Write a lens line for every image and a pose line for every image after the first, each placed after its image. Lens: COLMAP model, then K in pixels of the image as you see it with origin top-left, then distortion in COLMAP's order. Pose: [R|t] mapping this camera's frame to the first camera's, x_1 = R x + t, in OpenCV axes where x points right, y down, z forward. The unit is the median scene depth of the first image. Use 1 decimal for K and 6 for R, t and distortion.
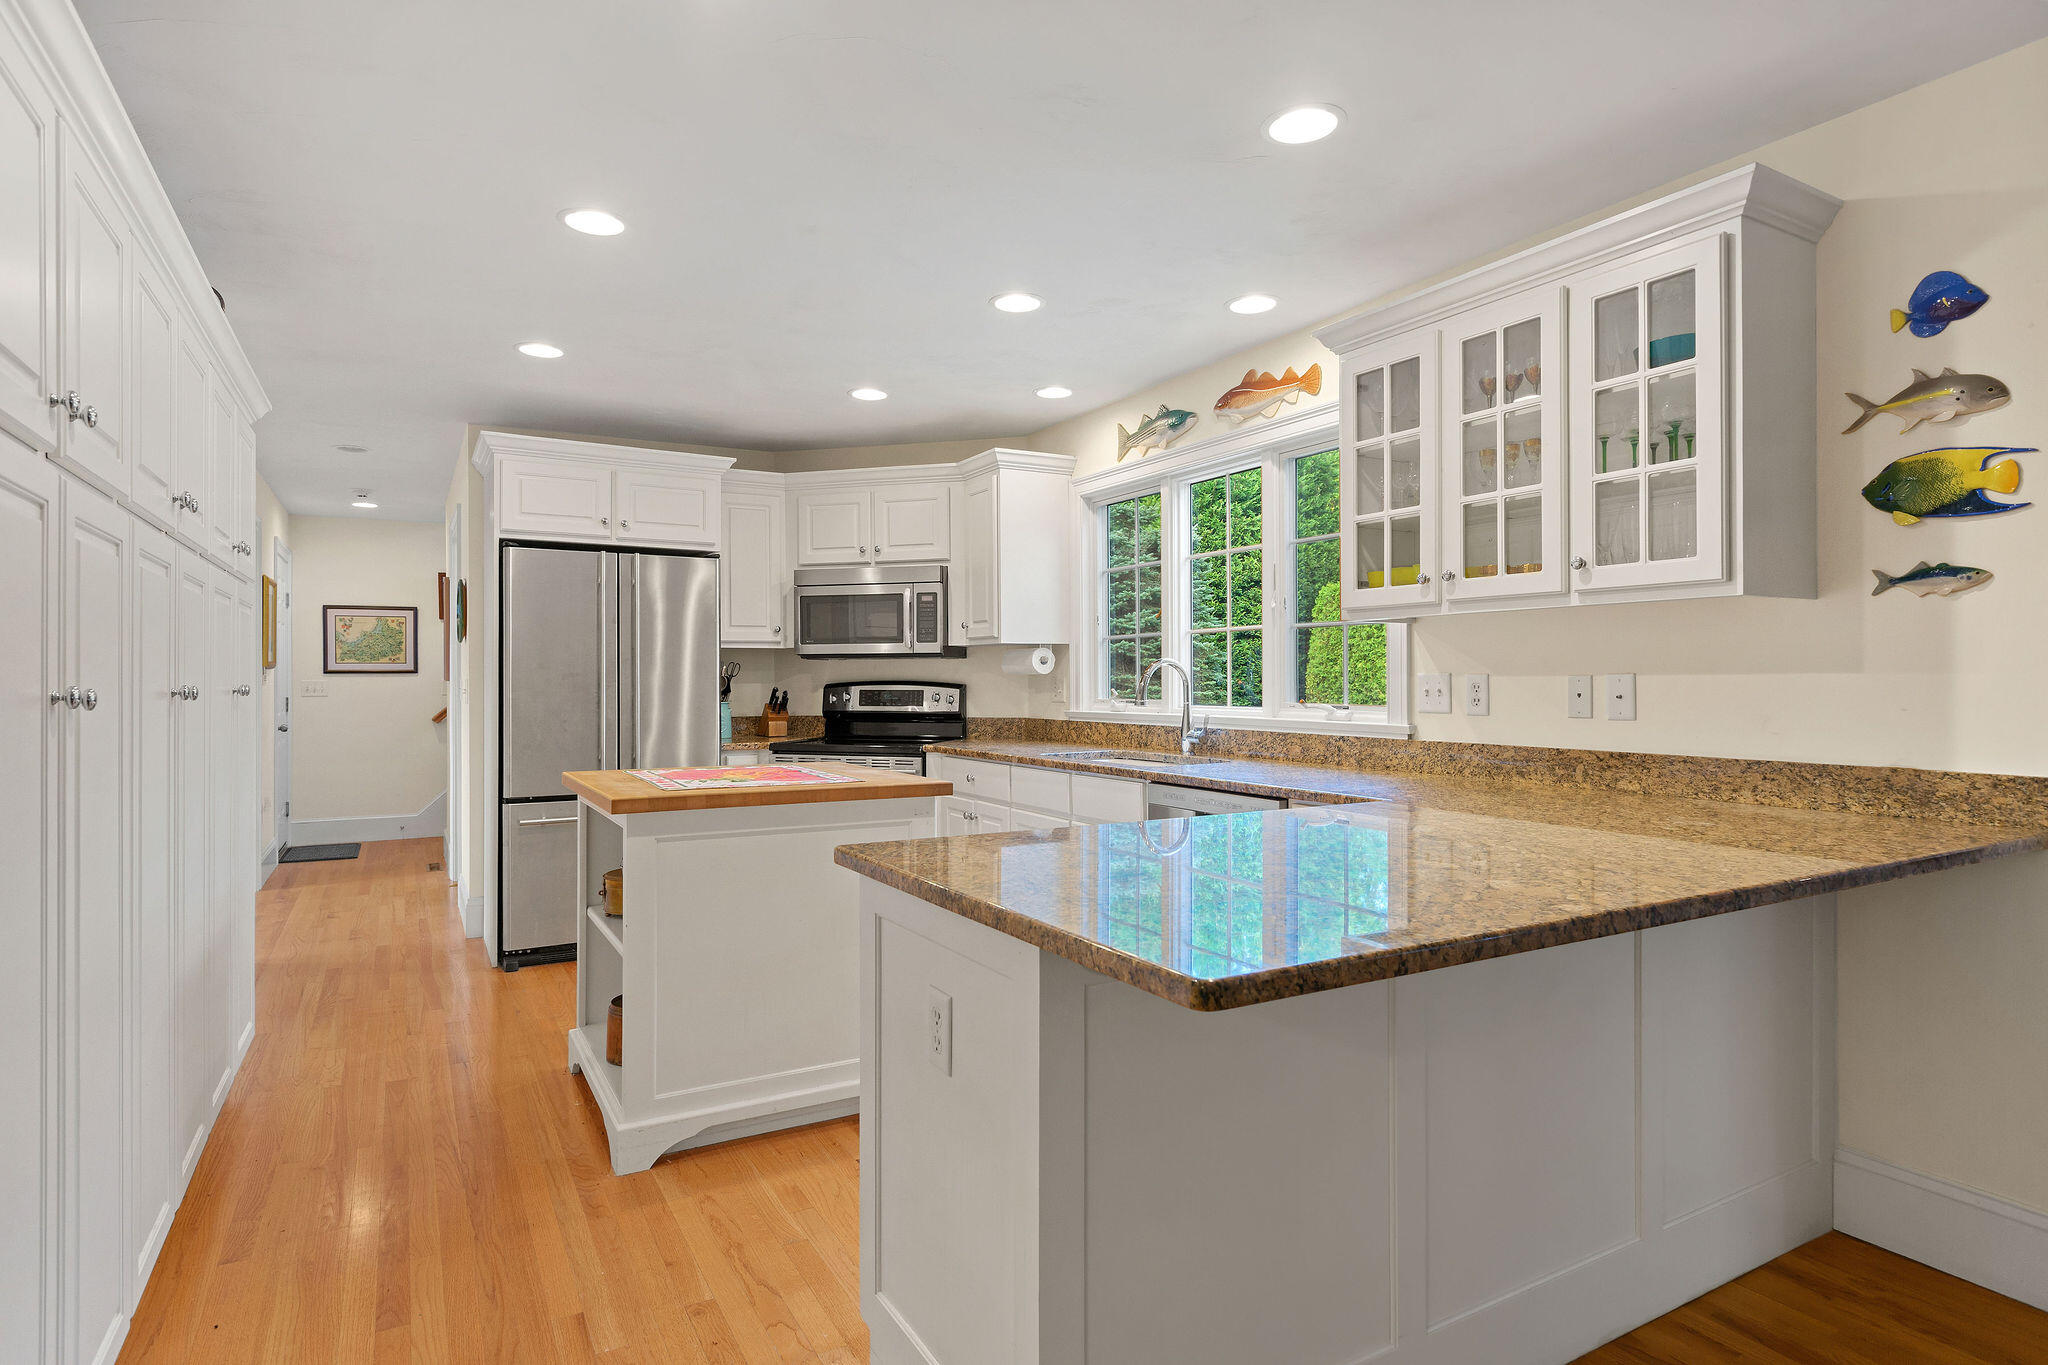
lens RADIAL K [[1045.2, 0, 1007.7], [0, 1045.2, 672.5], [0, 0, 1]] dist [0.001511, -0.003686]
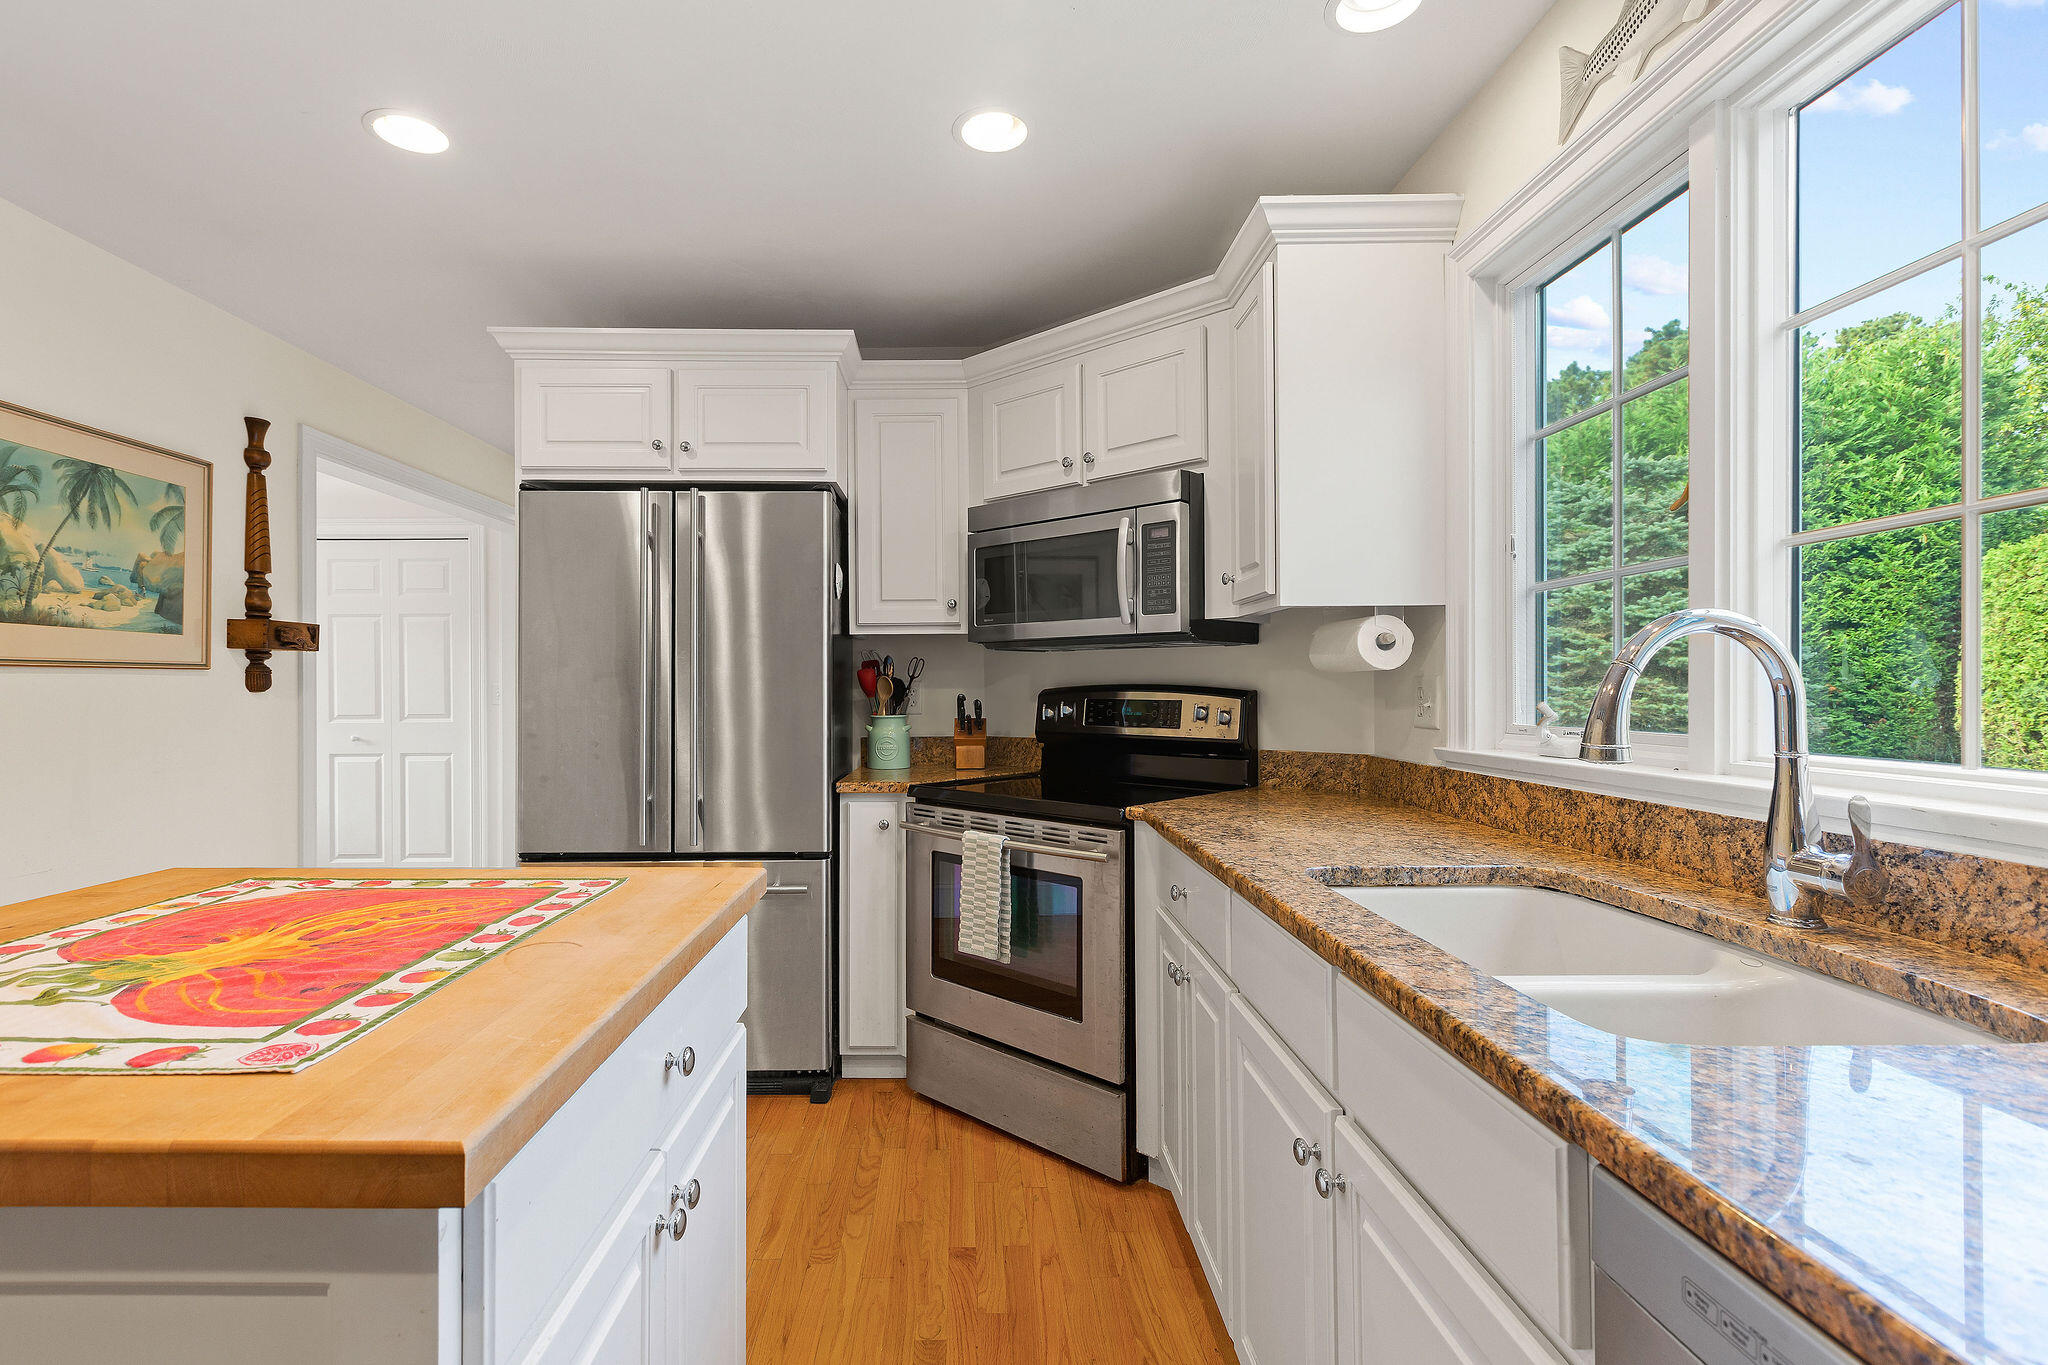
lens RADIAL K [[921.0, 0, 994.5], [0, 921.0, 690.9], [0, 0, 1]] dist [0.003648, -0.002599]
pose [[0.874549, 0.003010, -0.484929, 0.081322], [0.002997, 0.999928, 0.011612, 0.005657], [0.484929, -0.011609, 0.874477, 0.536057]]
